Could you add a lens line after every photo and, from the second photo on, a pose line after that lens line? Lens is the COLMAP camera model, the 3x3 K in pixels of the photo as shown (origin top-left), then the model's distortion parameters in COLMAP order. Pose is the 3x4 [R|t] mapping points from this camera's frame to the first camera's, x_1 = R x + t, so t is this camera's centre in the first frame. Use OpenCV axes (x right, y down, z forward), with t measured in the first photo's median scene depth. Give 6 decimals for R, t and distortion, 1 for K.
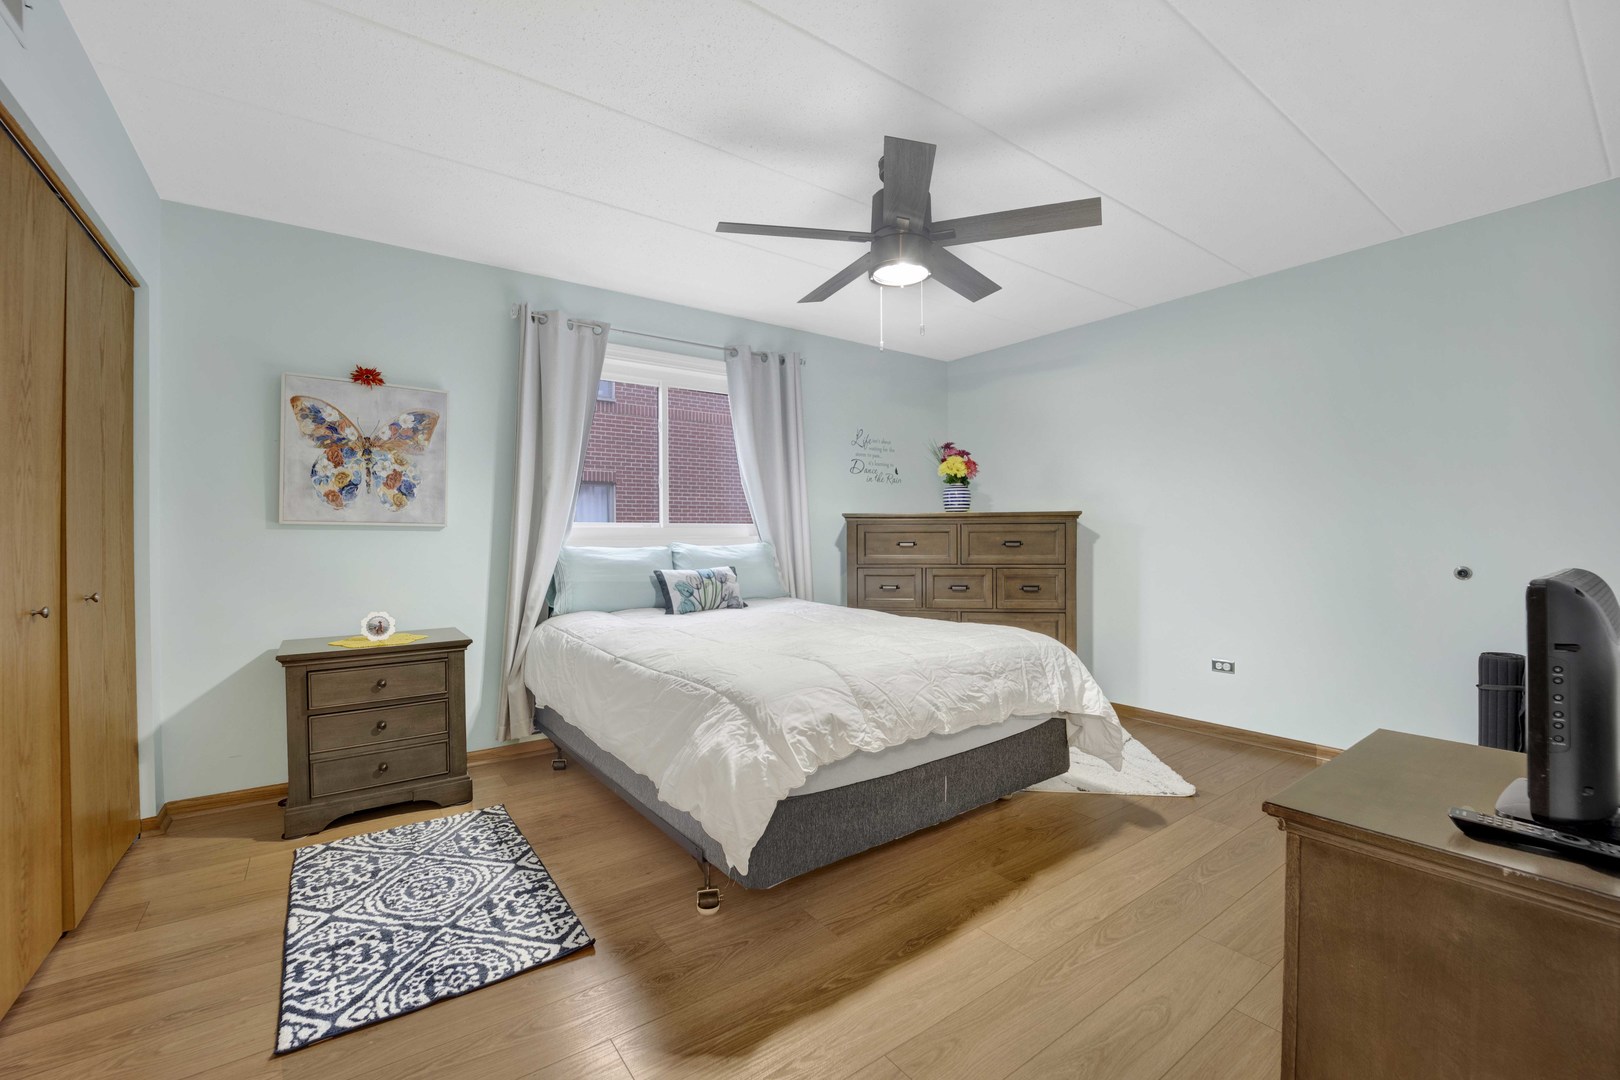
lens RADIAL K [[668.7, 0, 800.0], [0, 668.7, 535.6], [0, 0, 1]] dist [-0.019690, 0.000229]
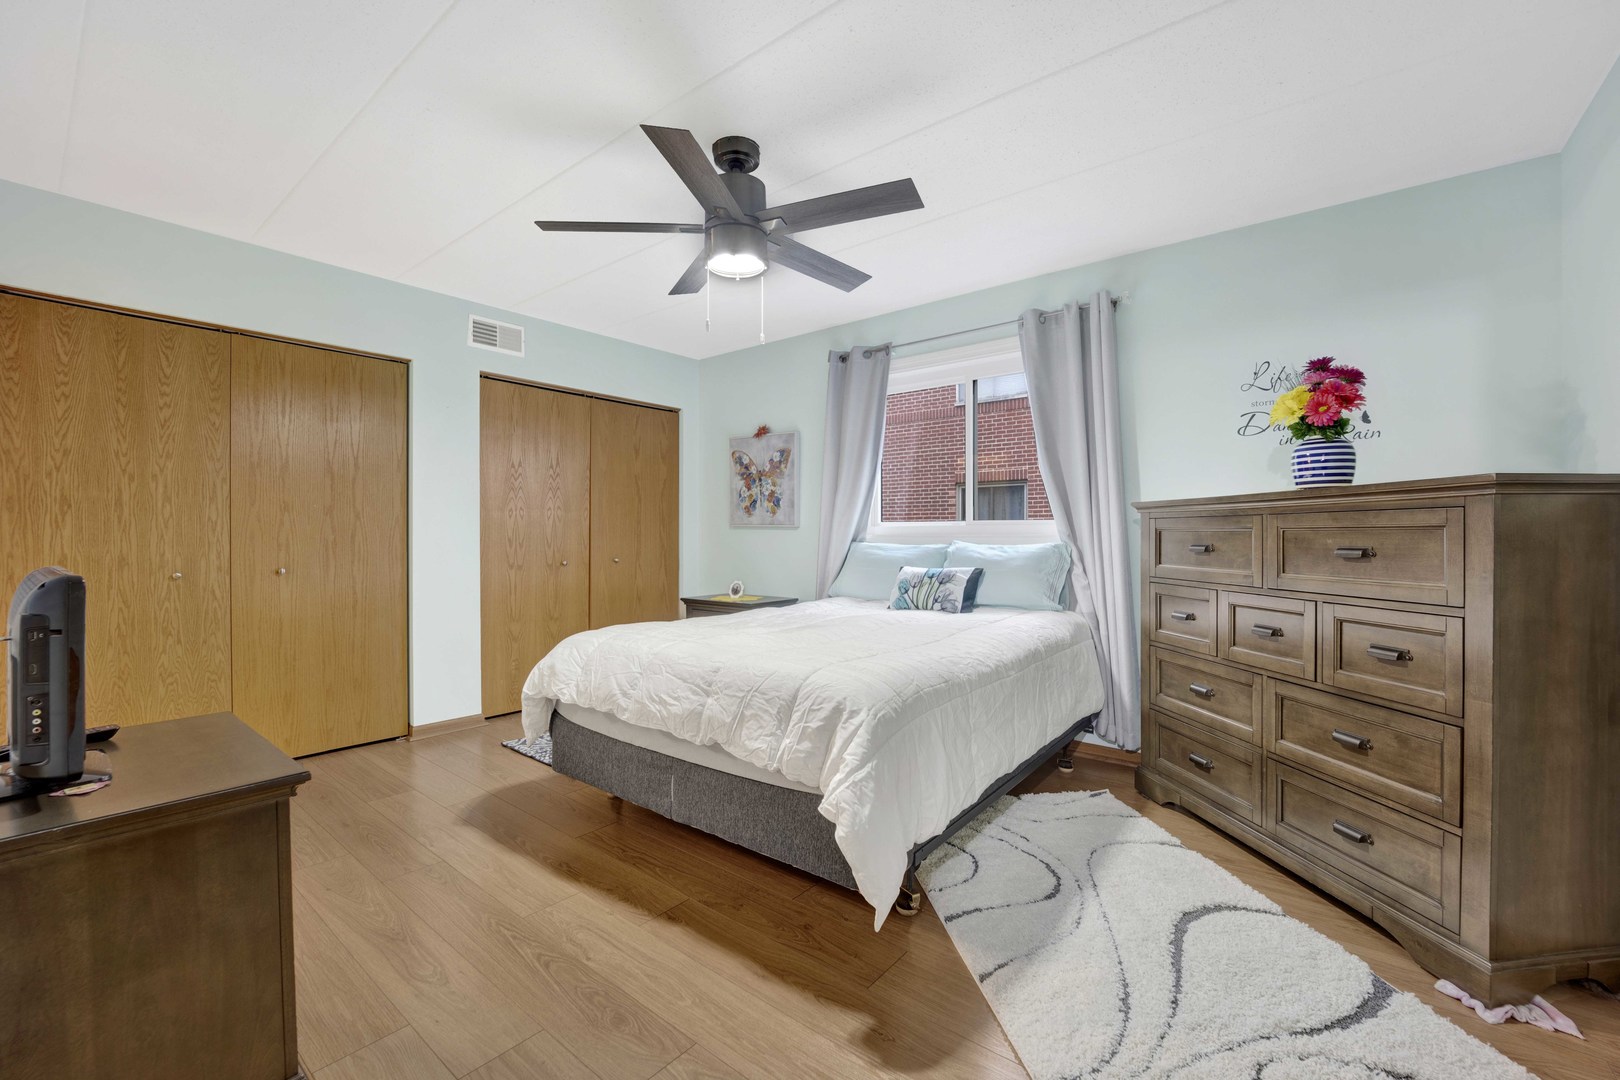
lens RADIAL K [[668.7, 0, 800.0], [0, 668.7, 535.6], [0, 0, 1]] dist [-0.019690, 0.000229]
pose [[0.260787, 0.006321, -0.965376, 0.879207], [-0.000489, 0.999979, 0.006415, -0.004138], [0.965396, -0.001201, 0.260784, 0.659238]]
